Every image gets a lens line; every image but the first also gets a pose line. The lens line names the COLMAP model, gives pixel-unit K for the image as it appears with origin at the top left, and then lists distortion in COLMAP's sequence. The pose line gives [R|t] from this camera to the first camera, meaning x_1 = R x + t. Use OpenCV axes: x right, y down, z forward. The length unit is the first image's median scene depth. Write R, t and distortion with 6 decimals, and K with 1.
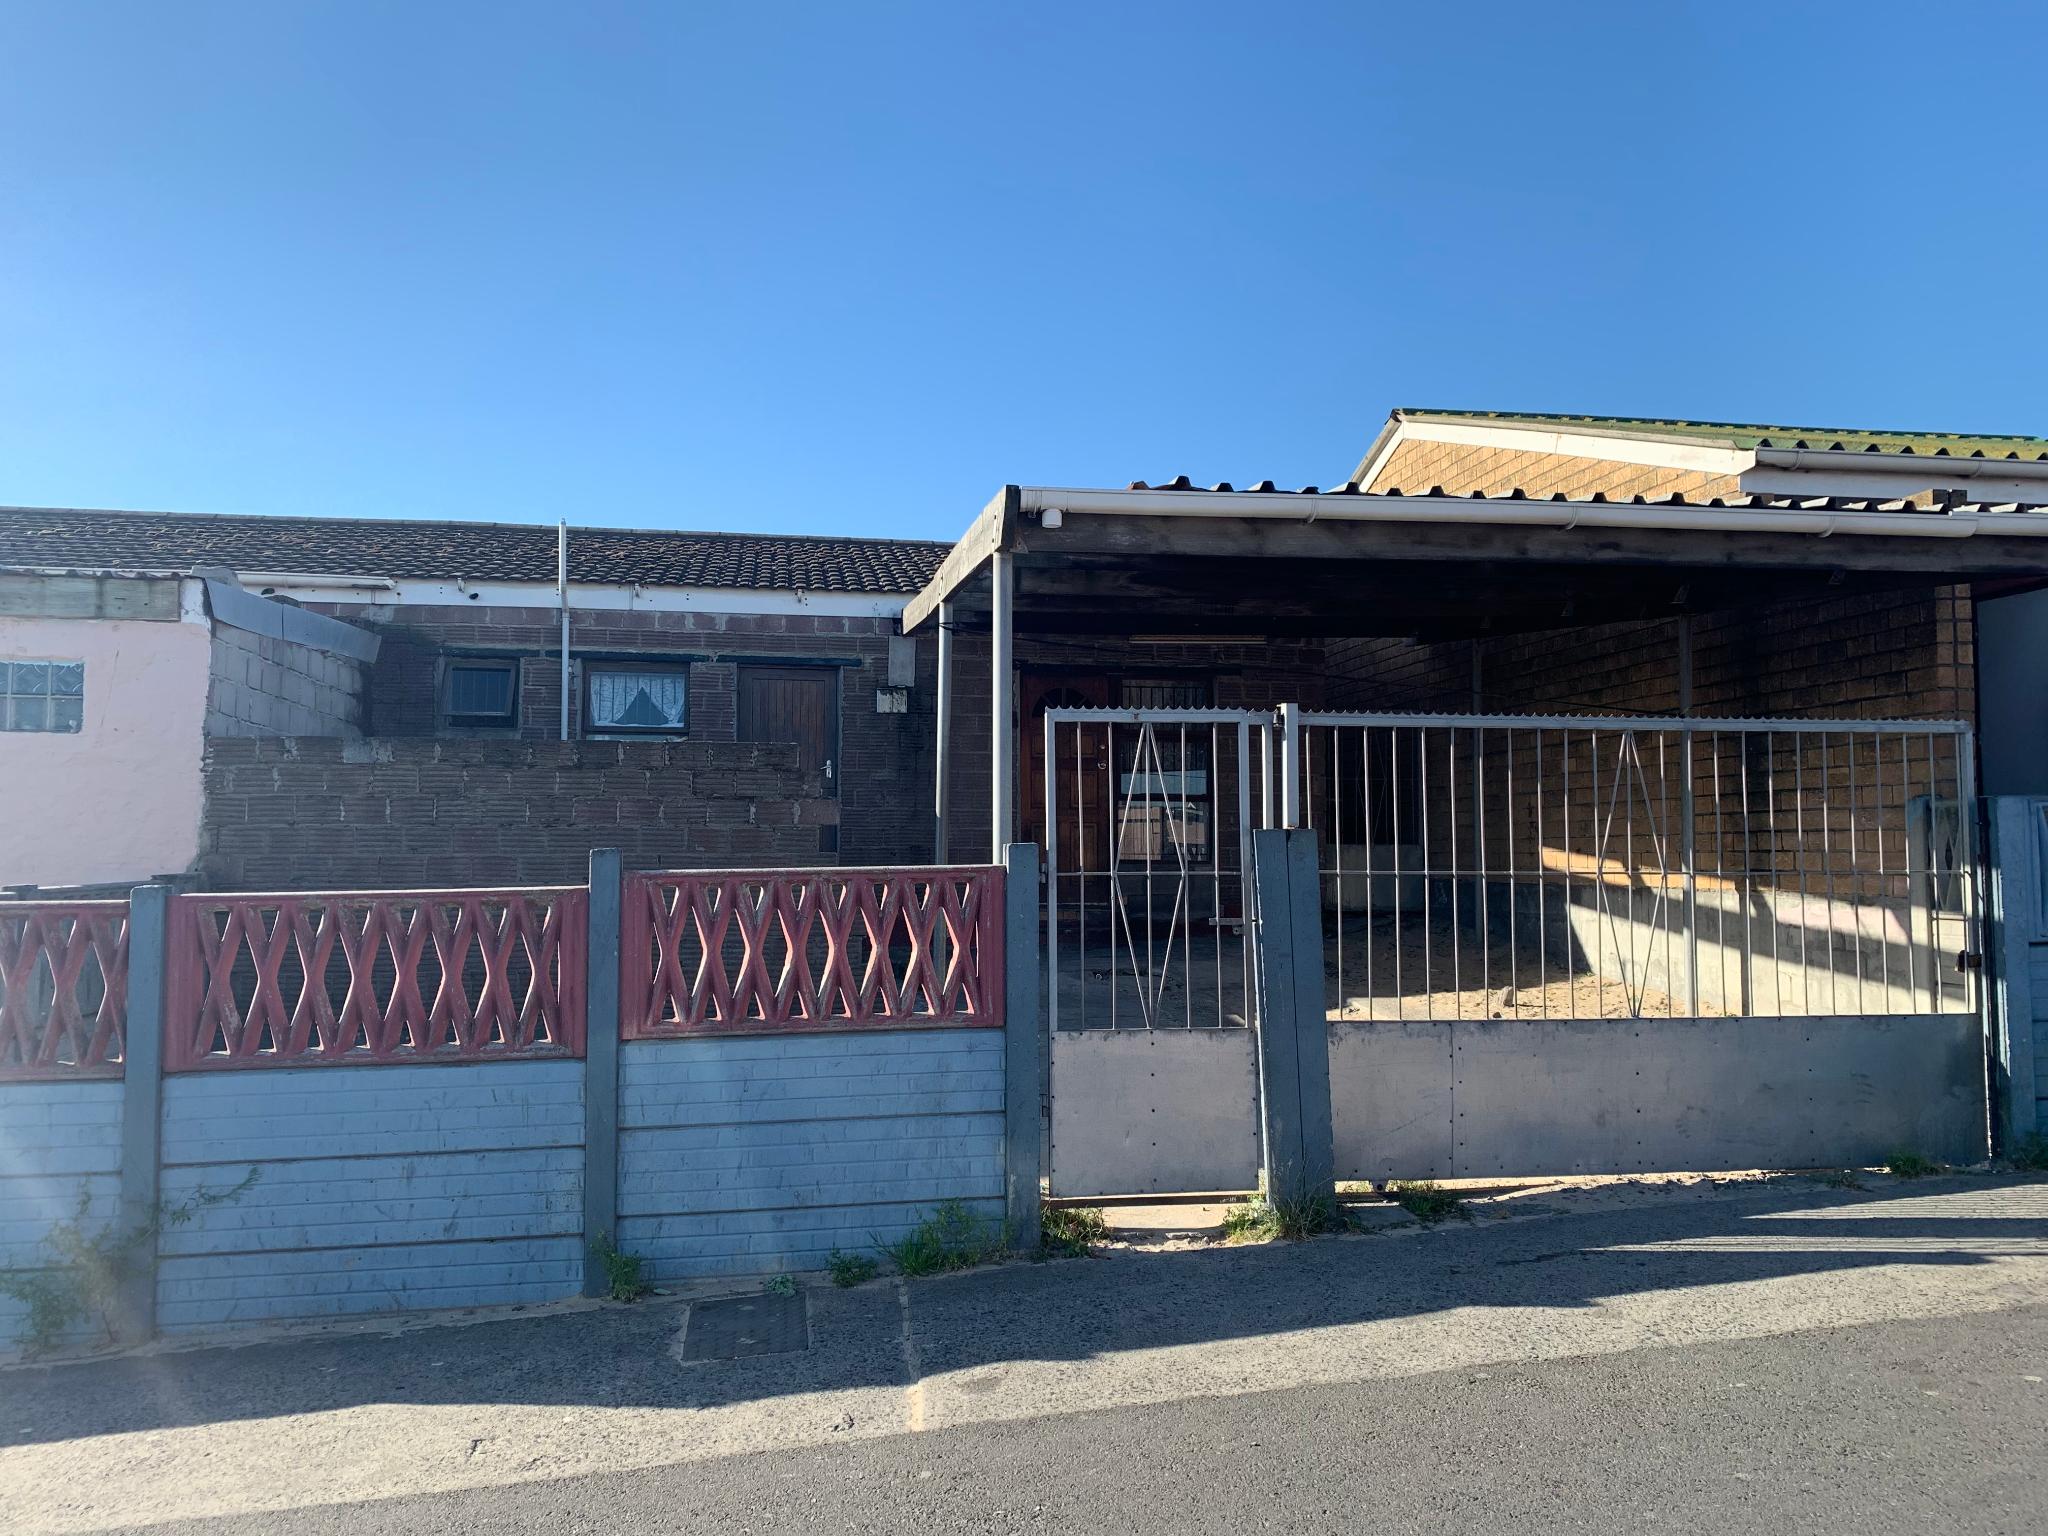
lens RADIAL K [[1535.8, 0, 1024.0], [0, 1535.8, 768.0], [0, 0, 1]] dist [0.018069, -0.004583]
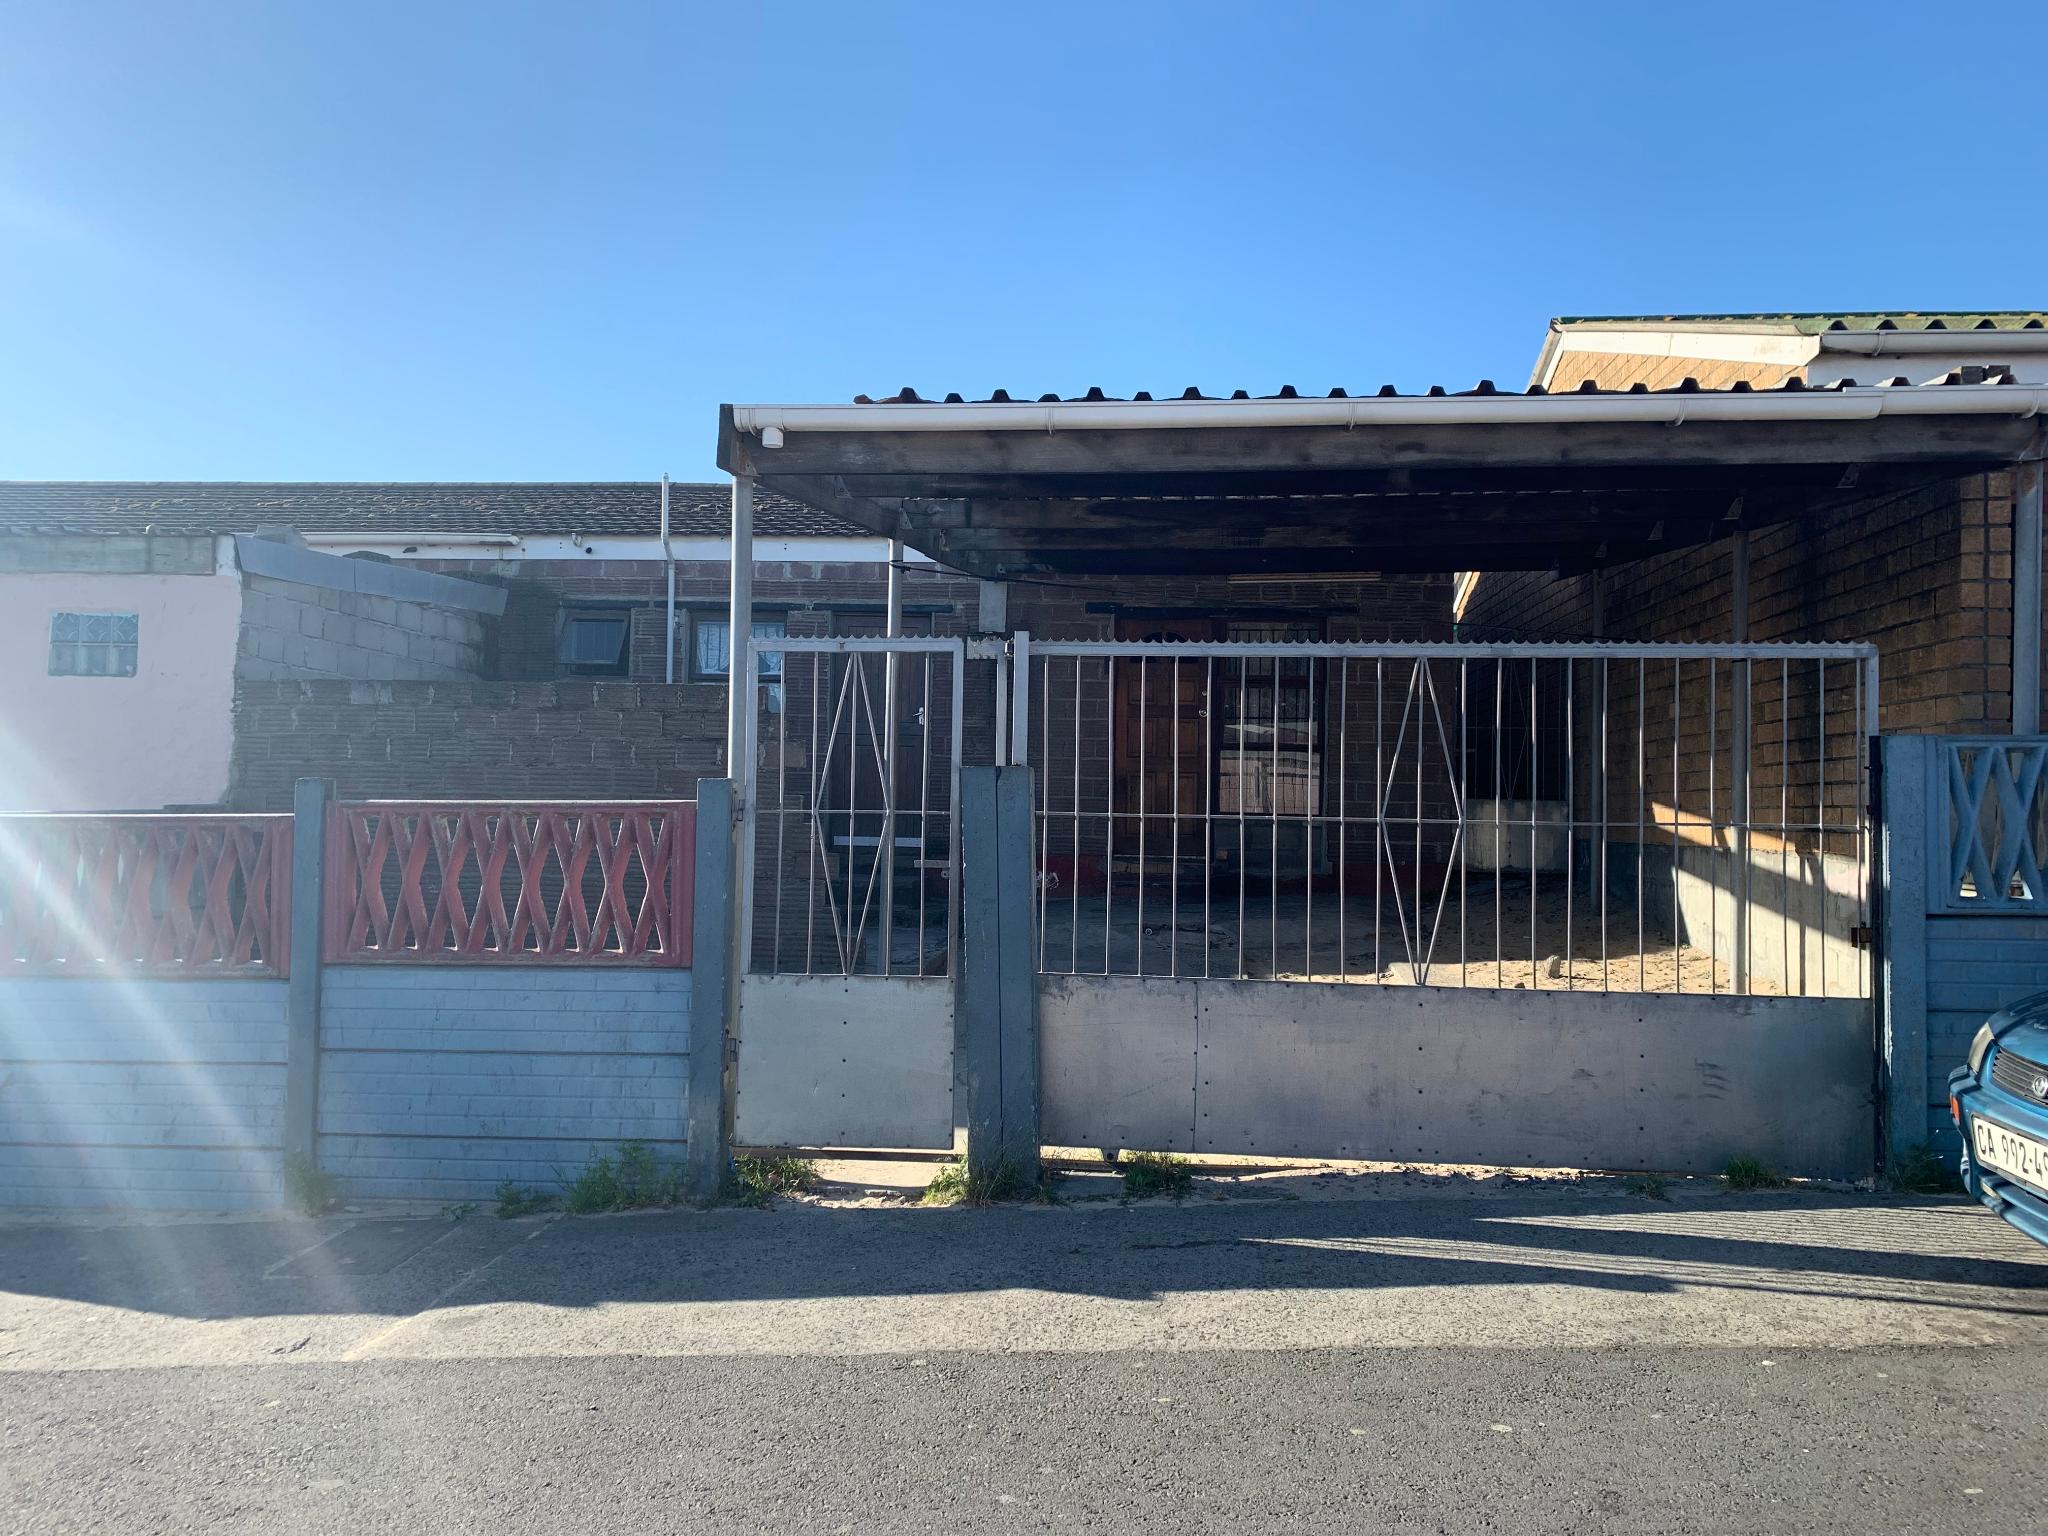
lens RADIAL K [[1535.8, 0, 1024.0], [0, 1535.8, 768.0], [0, 0, 1]] dist [0.018069, -0.004583]
pose [[0.971442, 0.008791, -0.237114, 0.372124], [-0.002125, 0.999596, 0.028352, 0.013271], [0.237267, -0.027038, 0.971068, 0.096601]]
